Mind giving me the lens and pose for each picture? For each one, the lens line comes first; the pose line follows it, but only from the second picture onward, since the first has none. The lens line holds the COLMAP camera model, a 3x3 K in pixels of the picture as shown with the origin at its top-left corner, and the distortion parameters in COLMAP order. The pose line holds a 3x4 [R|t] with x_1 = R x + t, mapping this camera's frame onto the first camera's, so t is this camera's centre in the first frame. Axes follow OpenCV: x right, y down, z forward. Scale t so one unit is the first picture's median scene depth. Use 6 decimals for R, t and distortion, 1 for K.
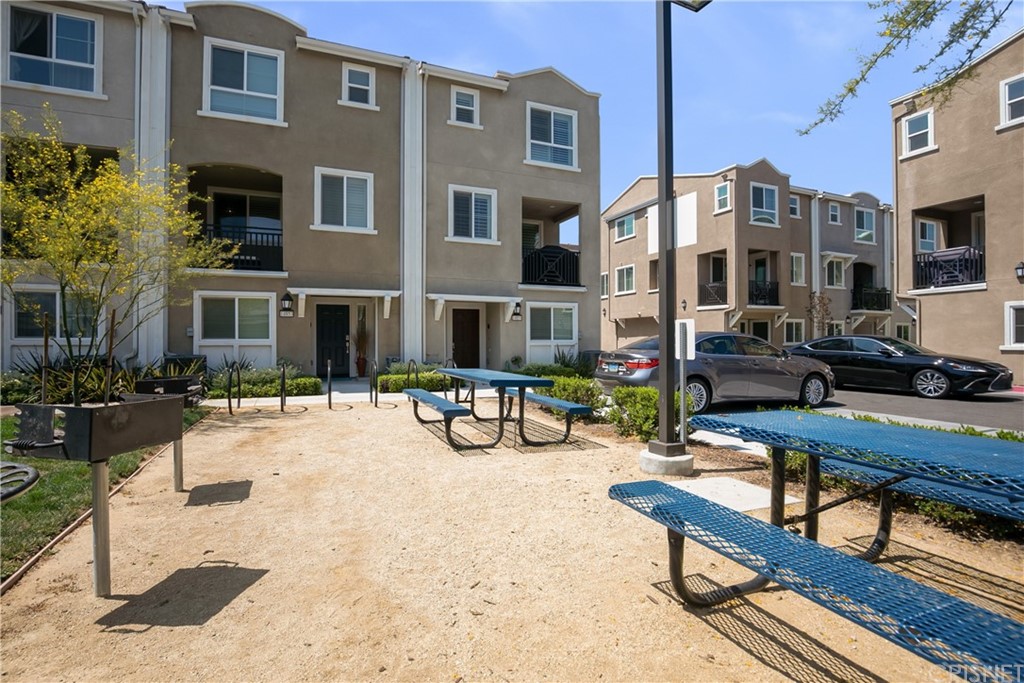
lens RADIAL K [[478.9, 0, 512.0], [0, 478.9, 341.5], [0, 0, 1]] dist [-0.059855, 0.023195]
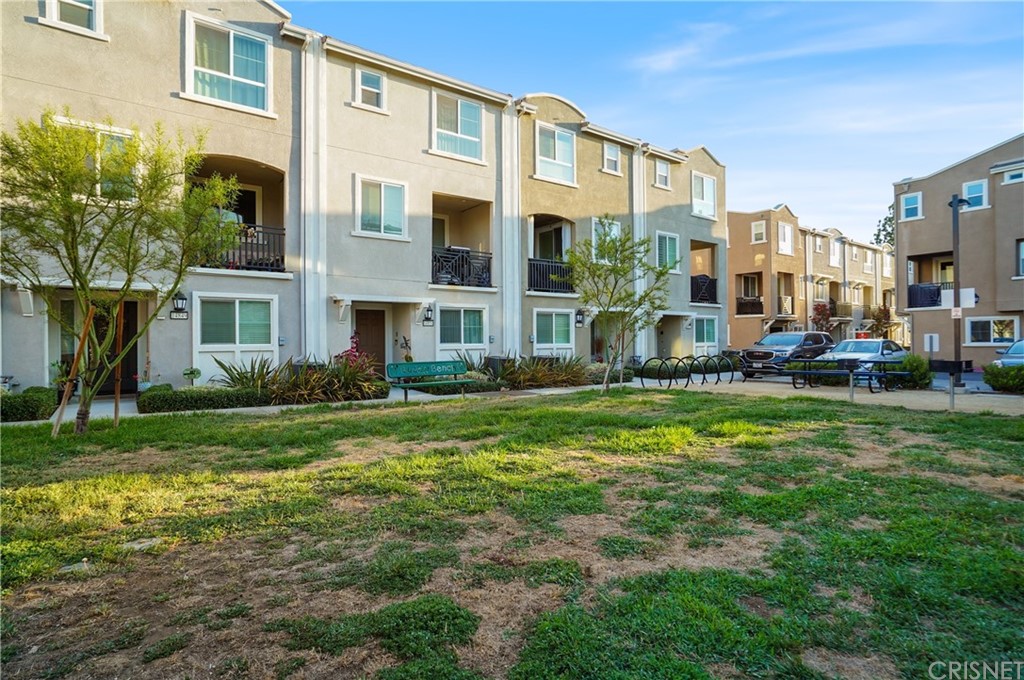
lens RADIAL K [[523.4, 0, 512.0], [0, 523.4, 340.0], [0, 0, 1]] dist [-0.036585, 0.000142]
pose [[0.971783, -0.006774, 0.235779, -0.285370], [0.009015, 0.999924, -0.008425, -0.000863], [-0.235704, 0.010313, 0.971770, -0.118032]]
